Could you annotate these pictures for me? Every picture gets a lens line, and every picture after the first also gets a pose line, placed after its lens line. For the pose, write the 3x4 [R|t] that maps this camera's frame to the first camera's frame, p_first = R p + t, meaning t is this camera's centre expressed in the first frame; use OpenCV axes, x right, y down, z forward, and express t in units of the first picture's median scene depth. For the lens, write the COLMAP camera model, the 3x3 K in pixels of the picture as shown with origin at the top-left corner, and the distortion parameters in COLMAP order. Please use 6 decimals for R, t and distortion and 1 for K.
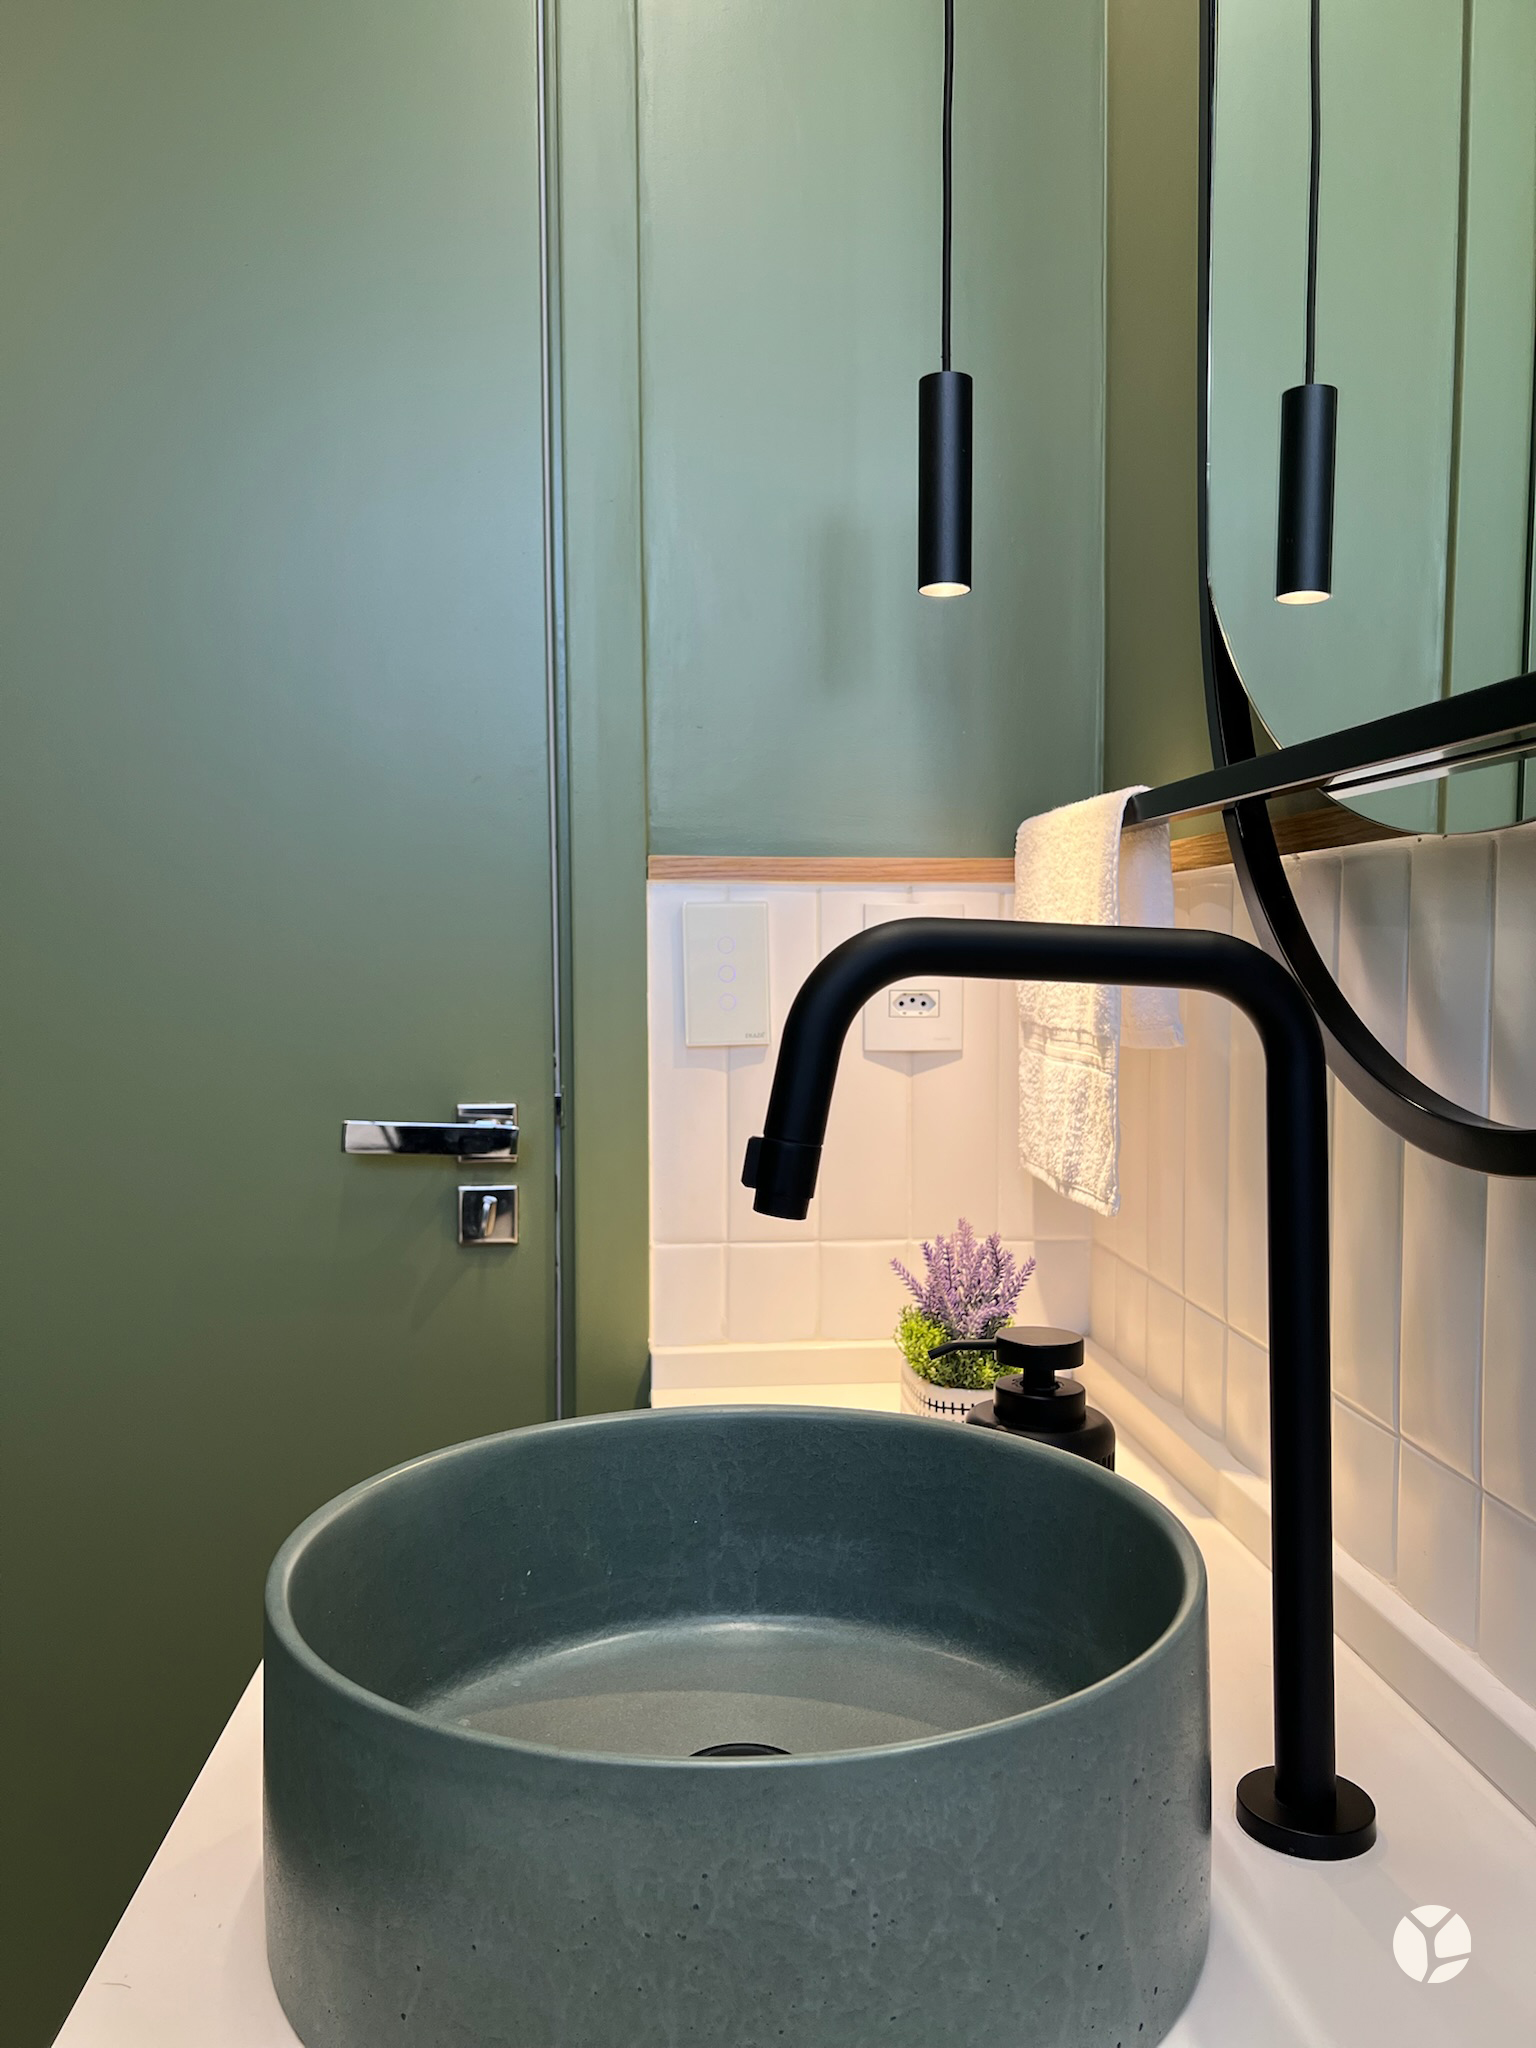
lens RADIAL K [[1549.3, 0, 769.5], [0, 1549.3, 1030.1], [0, 0, 1]] dist [0.048923, -0.052163]
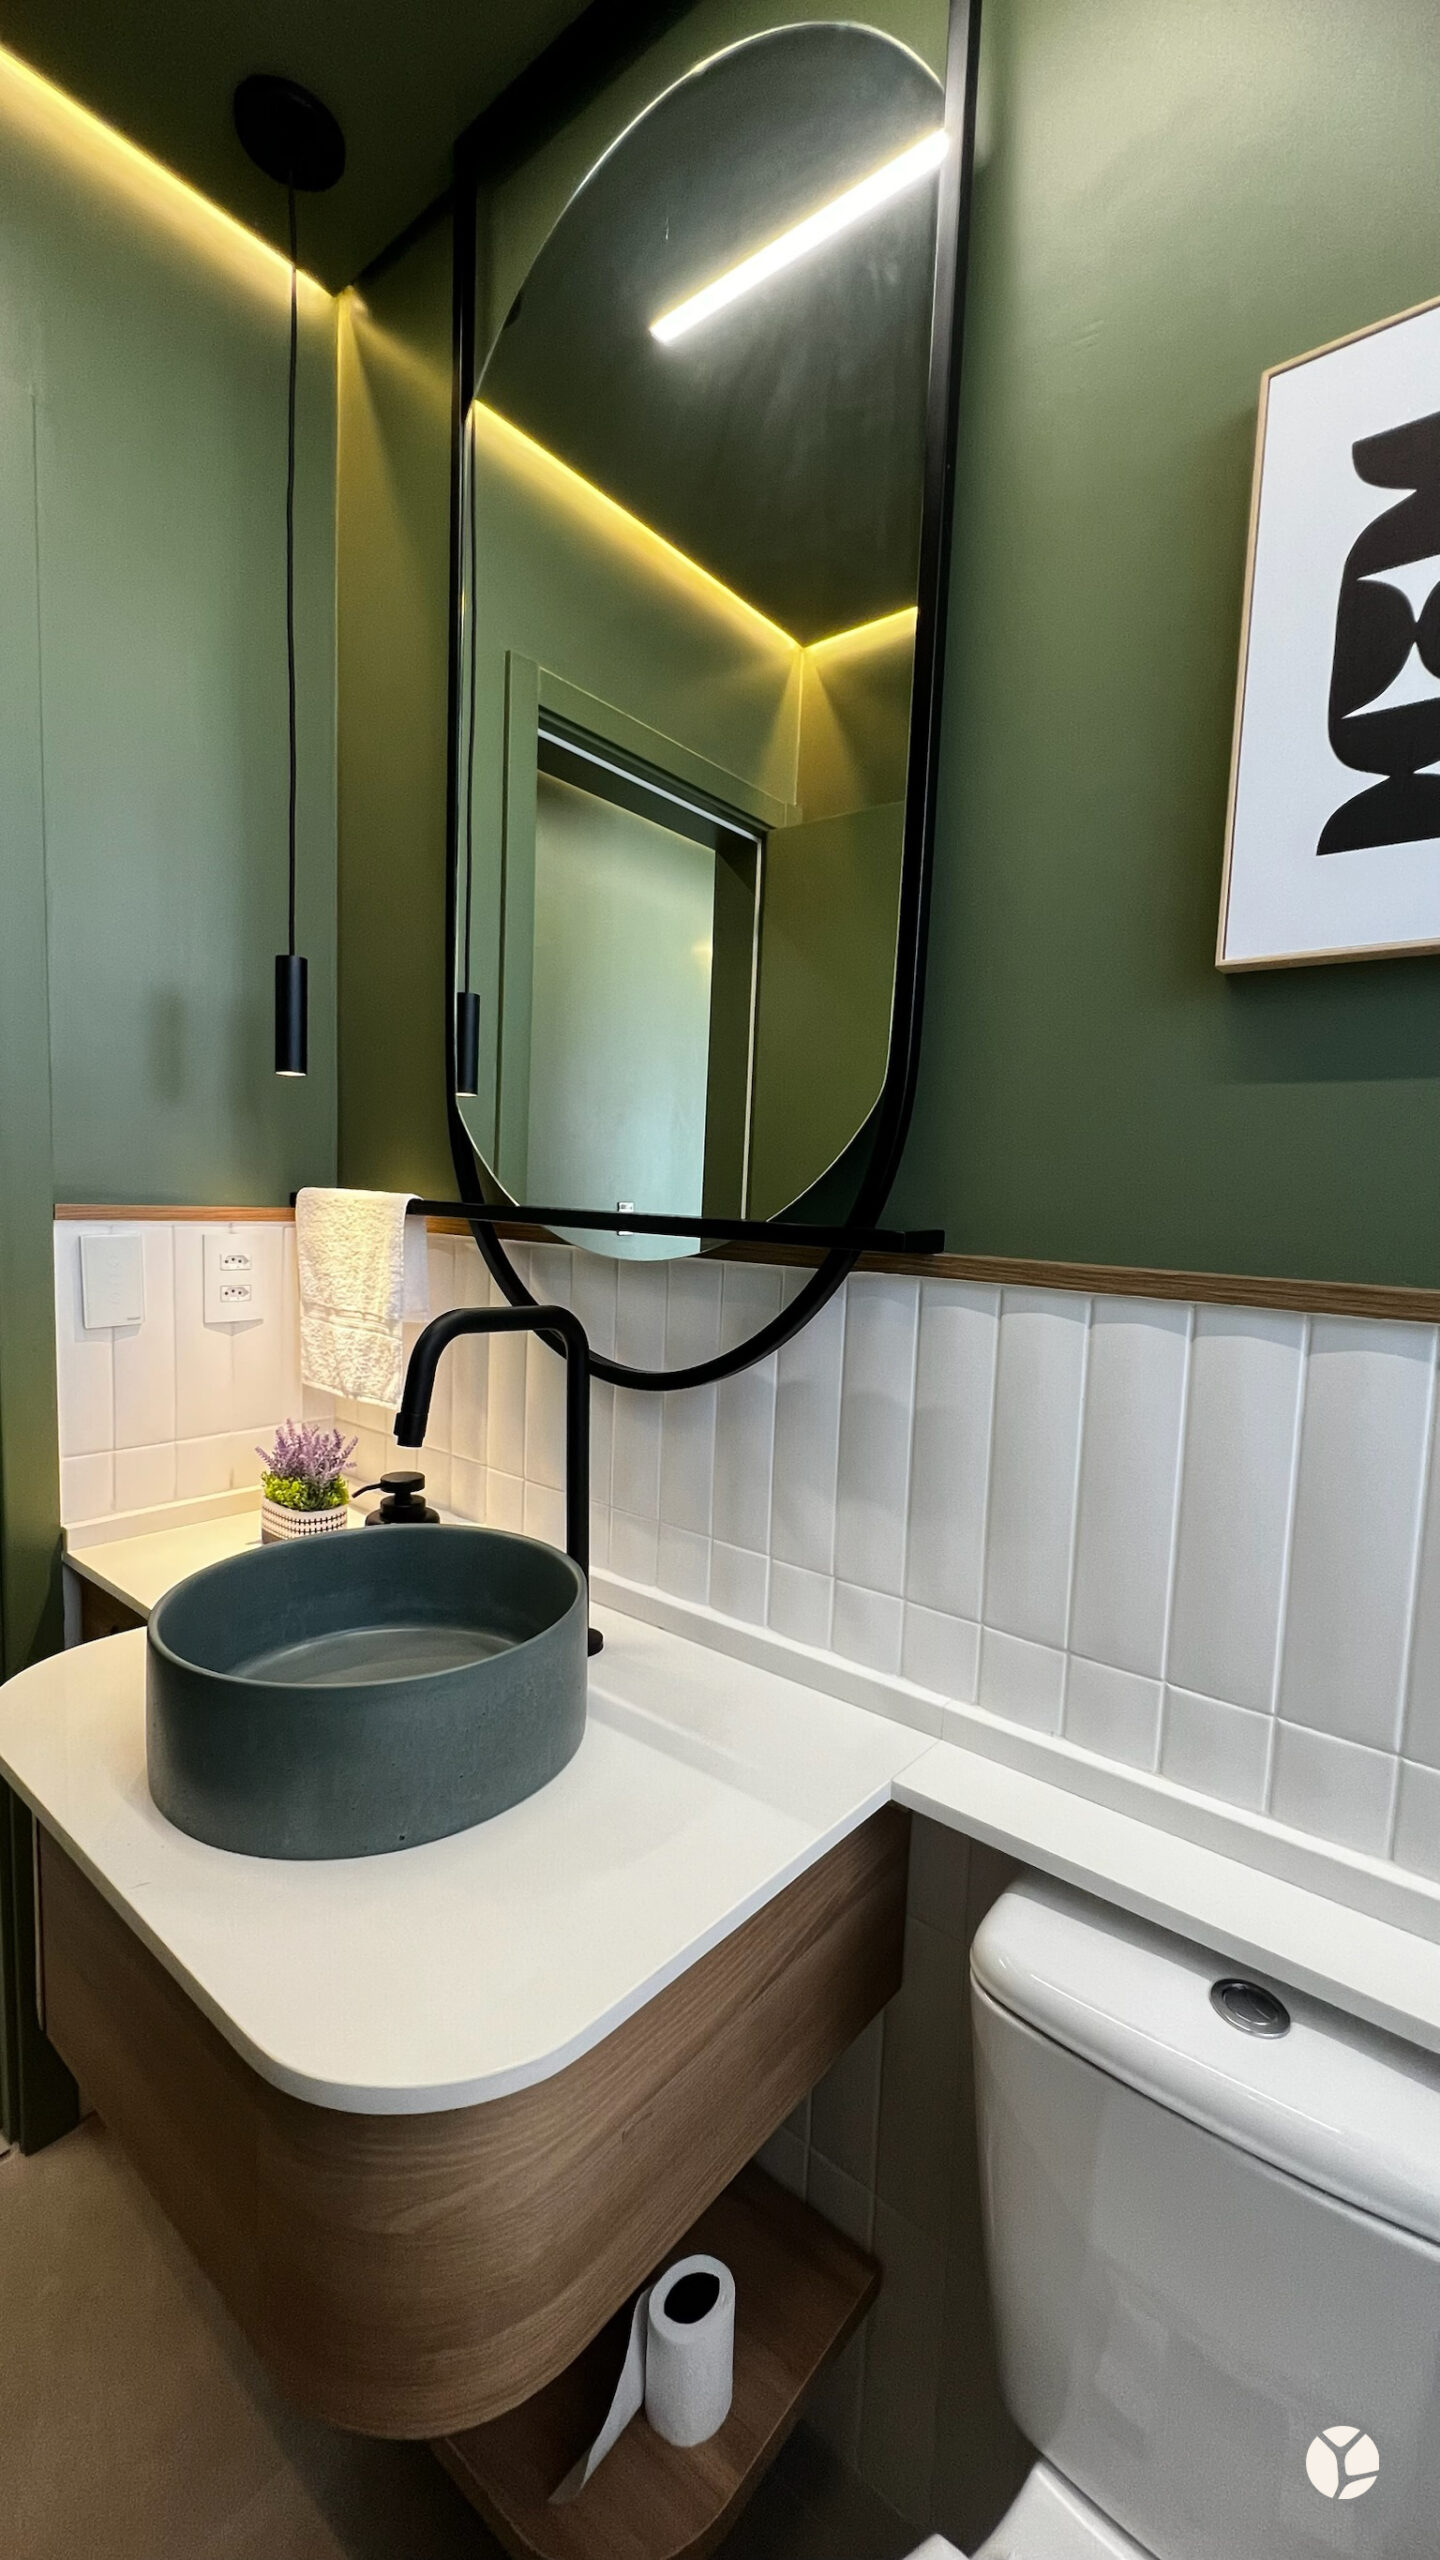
lens RADIAL K [[1029.6, 0, 721.4], [0, 1029.6, 1277.5], [0, 0, 1]] dist [-0.001098, 0.001068]
pose [[0.705887, -0.034901, 0.707464, -0.382484], [0.000171, 0.998794, 0.049103, -0.104769], [-0.708324, -0.034540, 0.705042, -0.194951]]
